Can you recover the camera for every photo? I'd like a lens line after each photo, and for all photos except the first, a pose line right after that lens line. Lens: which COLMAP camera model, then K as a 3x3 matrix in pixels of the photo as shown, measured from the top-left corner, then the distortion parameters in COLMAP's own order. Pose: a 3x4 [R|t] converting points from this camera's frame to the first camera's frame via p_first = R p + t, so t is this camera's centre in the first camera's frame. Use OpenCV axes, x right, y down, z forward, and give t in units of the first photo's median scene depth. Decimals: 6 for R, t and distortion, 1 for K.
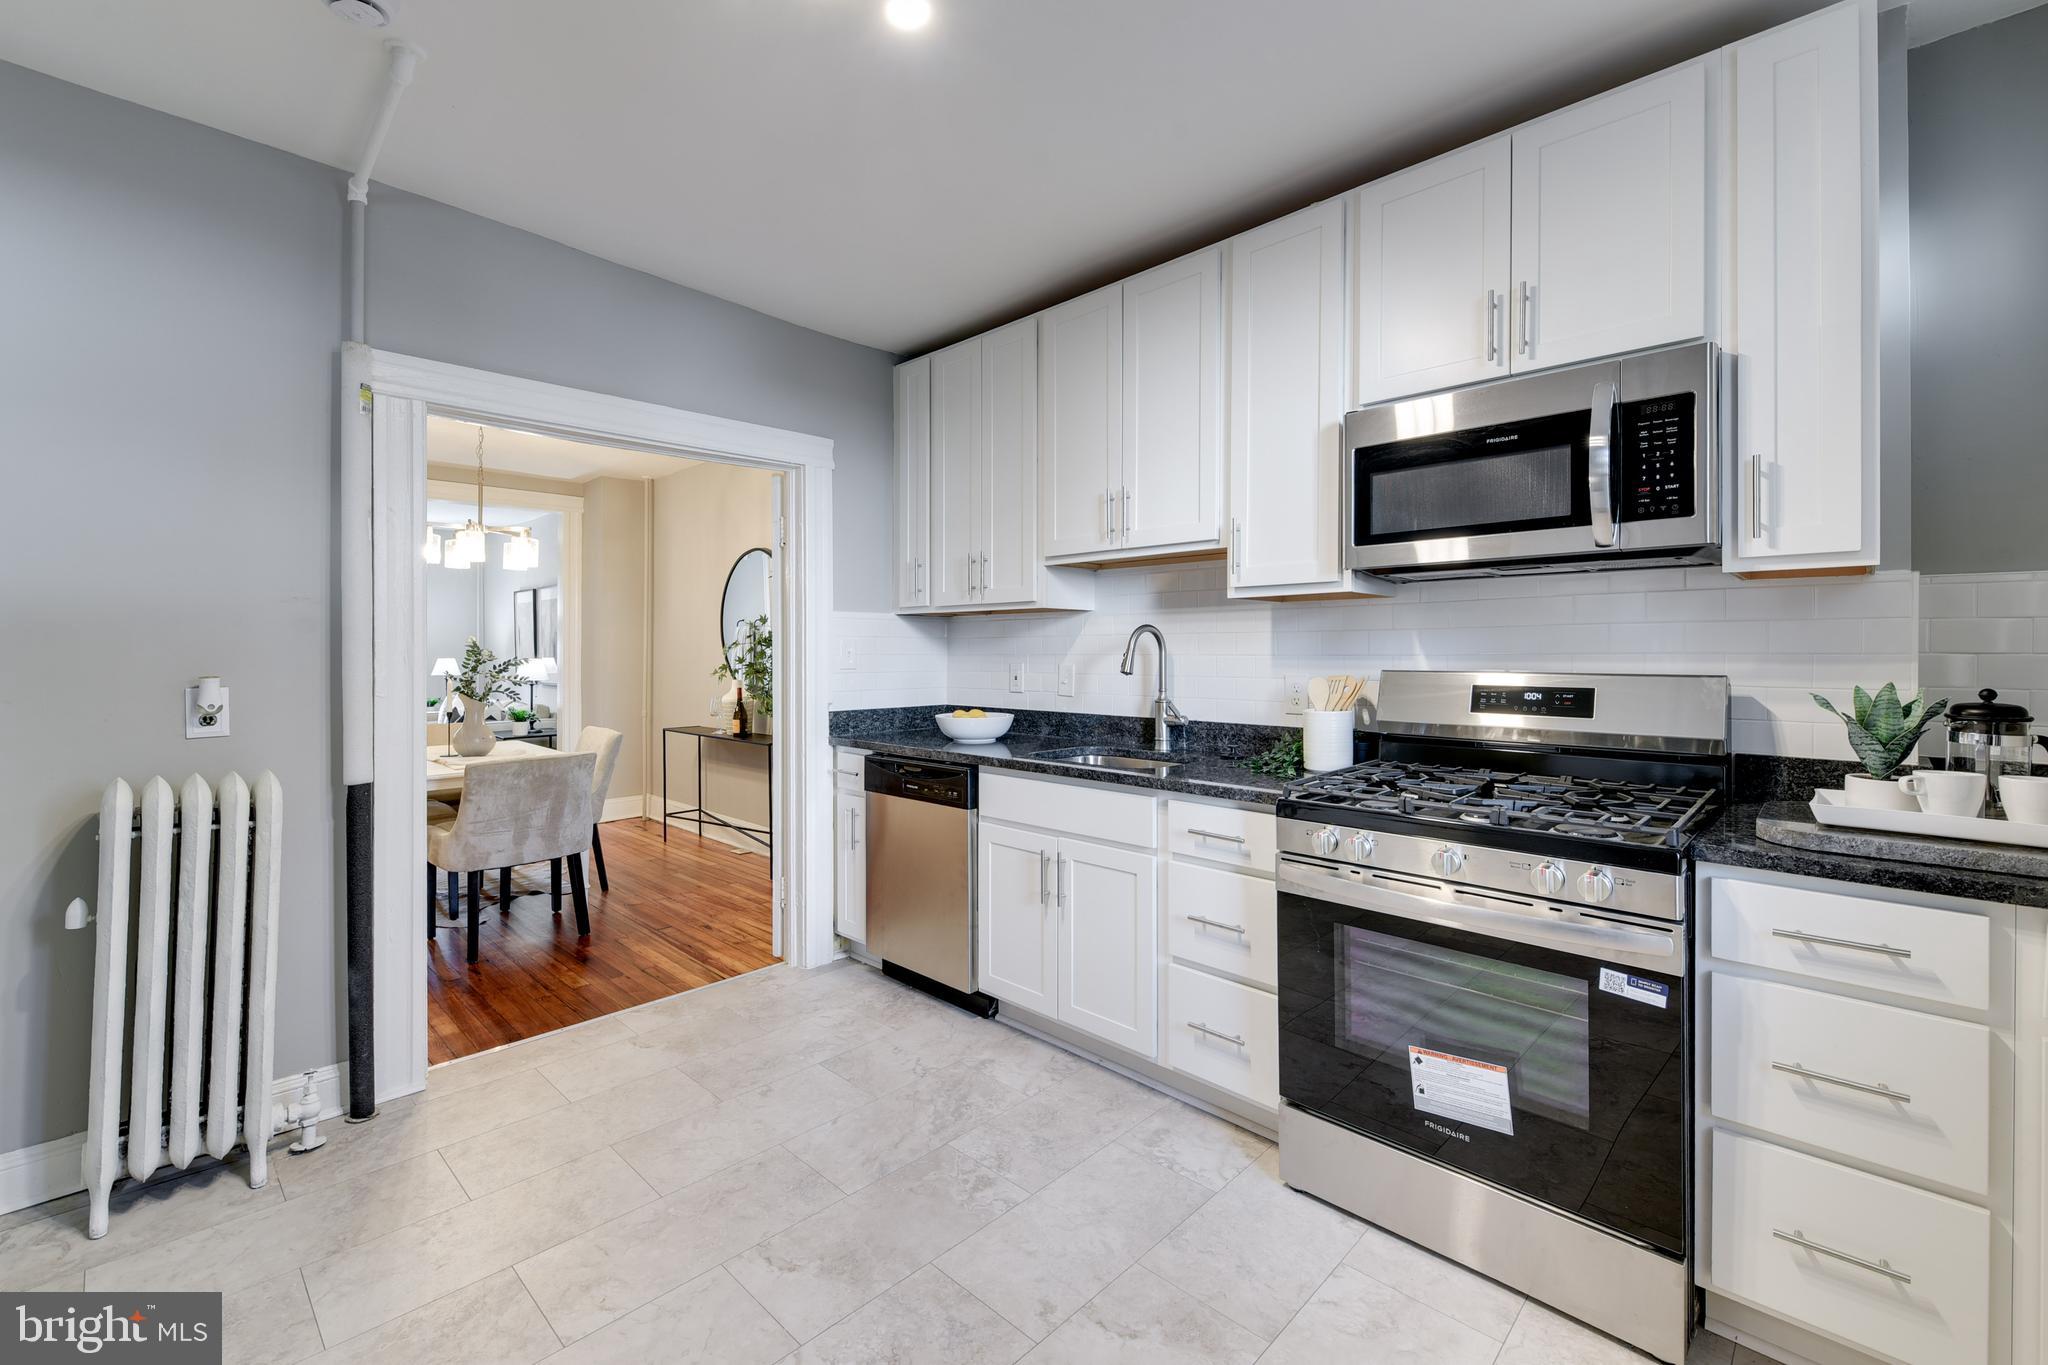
lens RADIAL K [[867.4, 0, 1029.9], [0, 867.4, 652.4], [0, 0, 1]] dist [-0.000032, -0.000127]
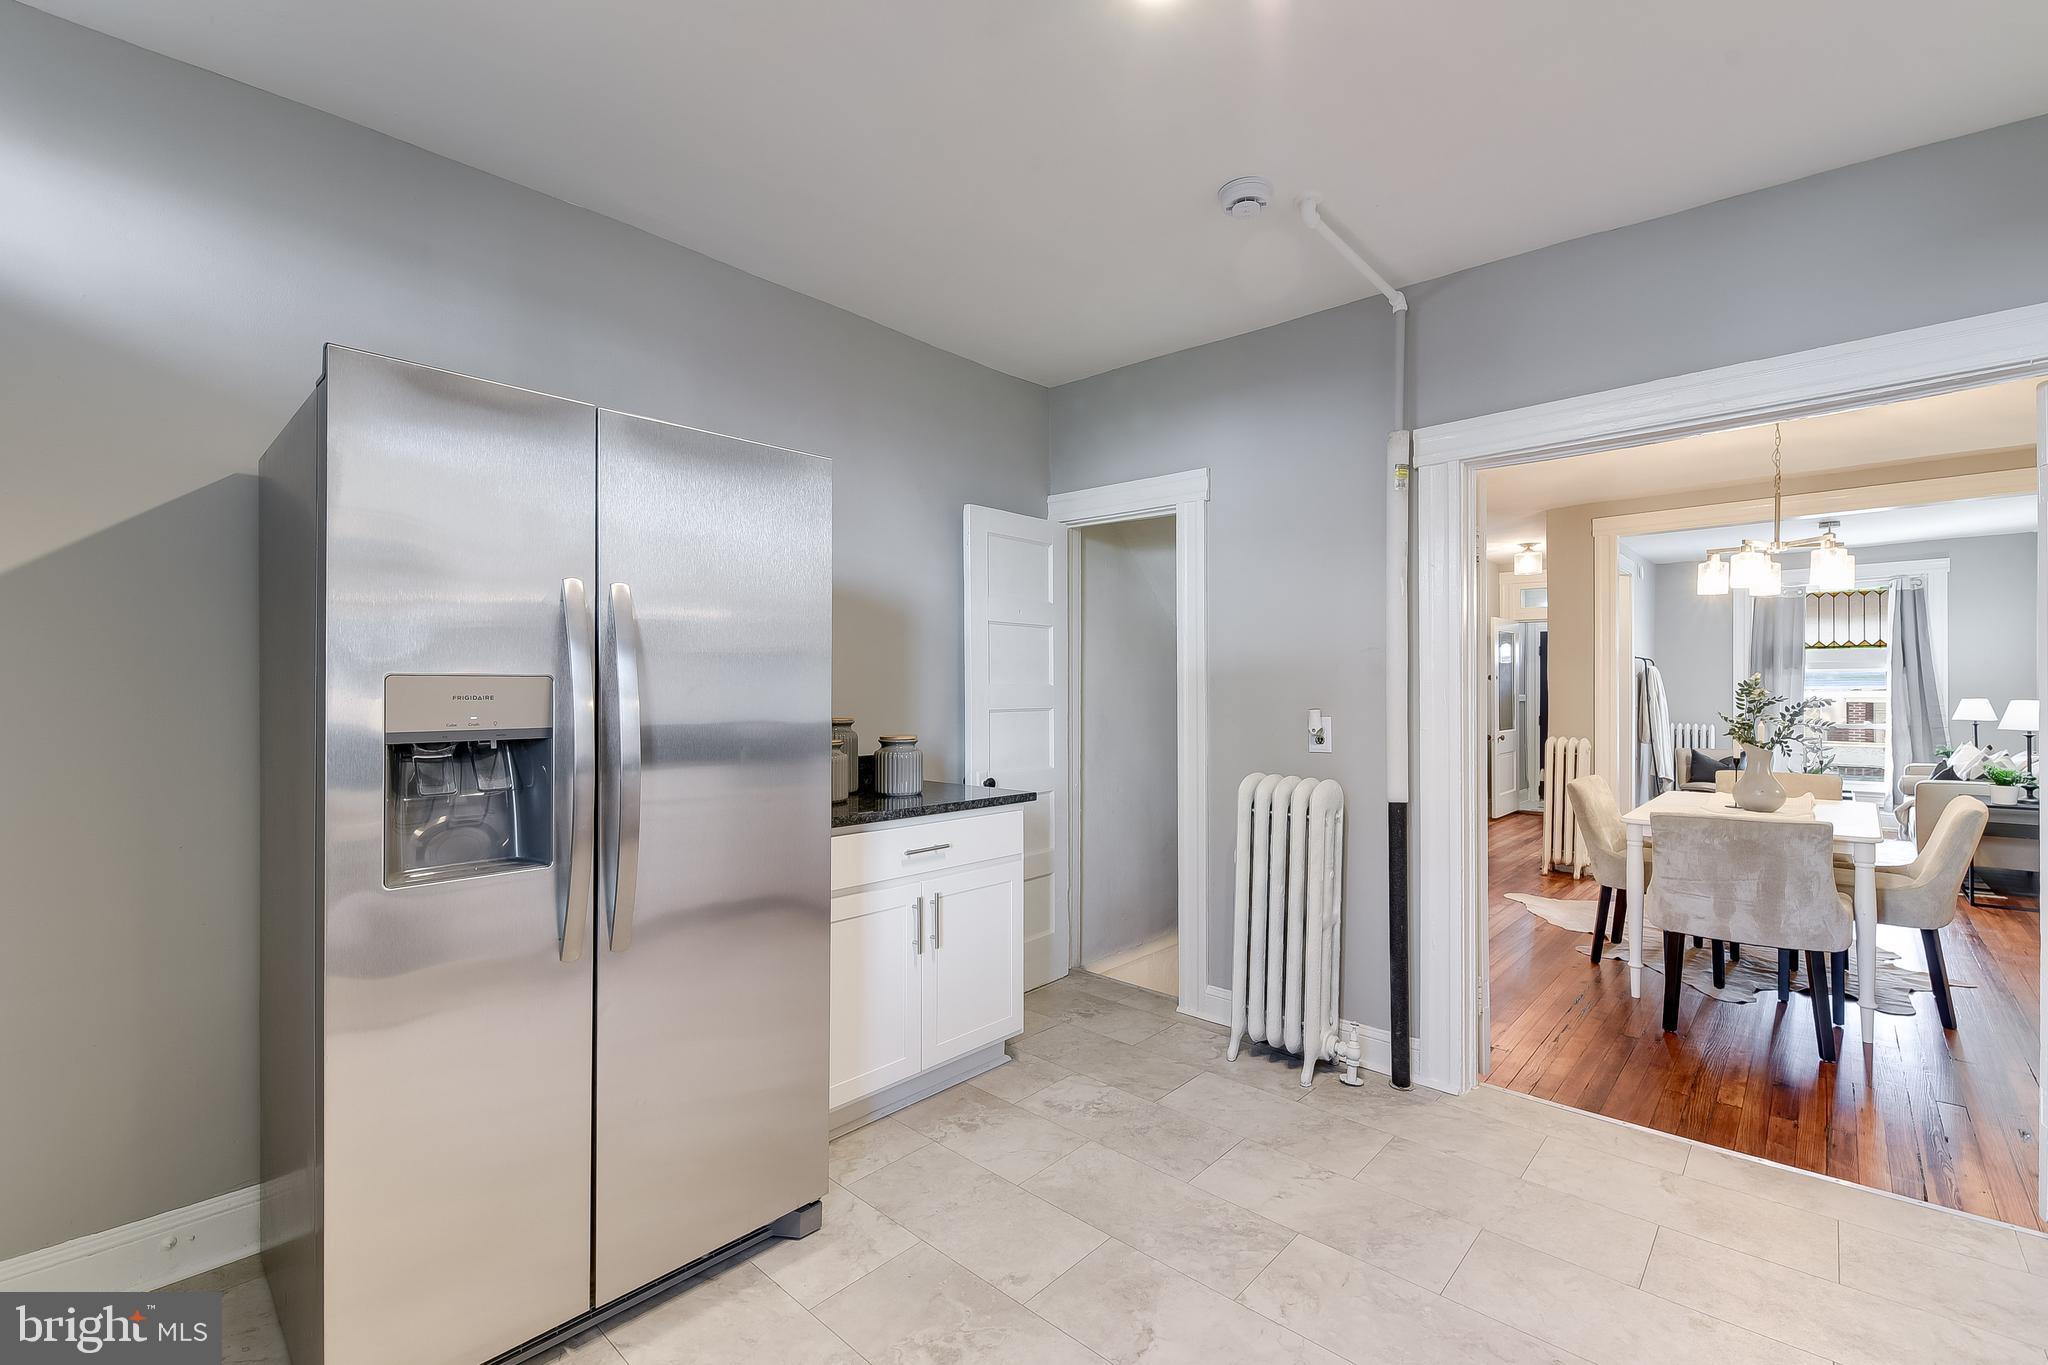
lens RADIAL K [[871.9, 0, 1024.0], [0, 871.9, 682.5], [0, 0, 1]] dist [-0.004389, -0.001251]
pose [[0.014074, -0.012602, -0.999822, 0.338087], [-0.001004, 0.999920, -0.012617, 0.003751], [0.999900, 0.001182, 0.014061, 0.393502]]
